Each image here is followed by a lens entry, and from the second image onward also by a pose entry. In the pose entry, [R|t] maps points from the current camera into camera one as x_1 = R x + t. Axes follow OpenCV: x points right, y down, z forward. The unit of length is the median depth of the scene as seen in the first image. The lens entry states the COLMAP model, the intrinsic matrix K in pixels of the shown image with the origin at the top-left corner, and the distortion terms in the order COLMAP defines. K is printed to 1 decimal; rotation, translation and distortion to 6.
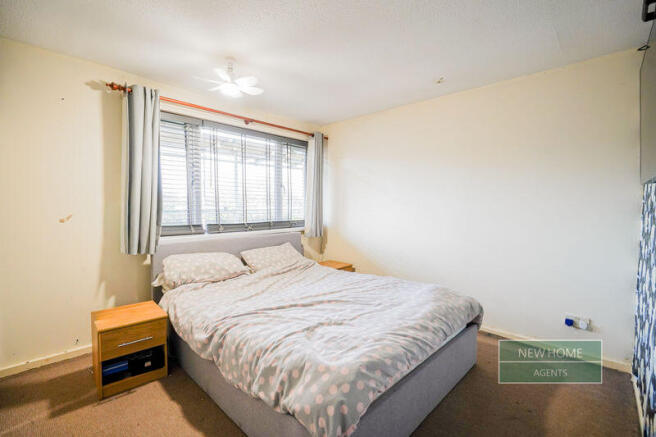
lens RADIAL K [[306.0, 0, 331.4], [0, 306.0, 206.0], [0, 0, 1]] dist [-0.001839, 0.000161]
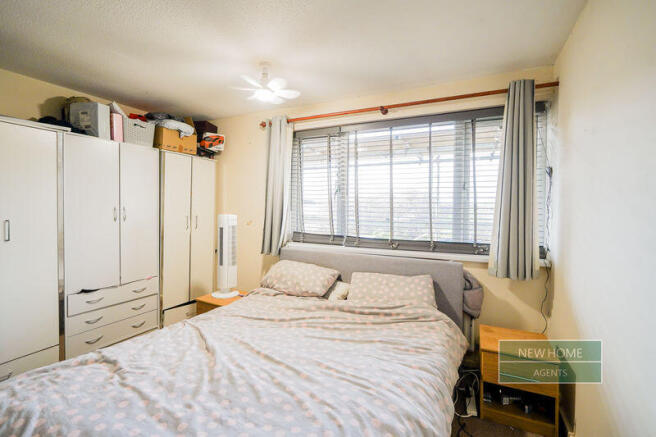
lens RADIAL K [[306.0, 0, 331.4], [0, 306.0, 206.0], [0, 0, 1]] dist [-0.001839, 0.000161]
pose [[0.267873, -0.009757, -0.963405, 0.460045], [-0.014763, 0.999790, -0.014230, -0.016438], [0.963341, 0.018034, 0.267672, 0.671211]]
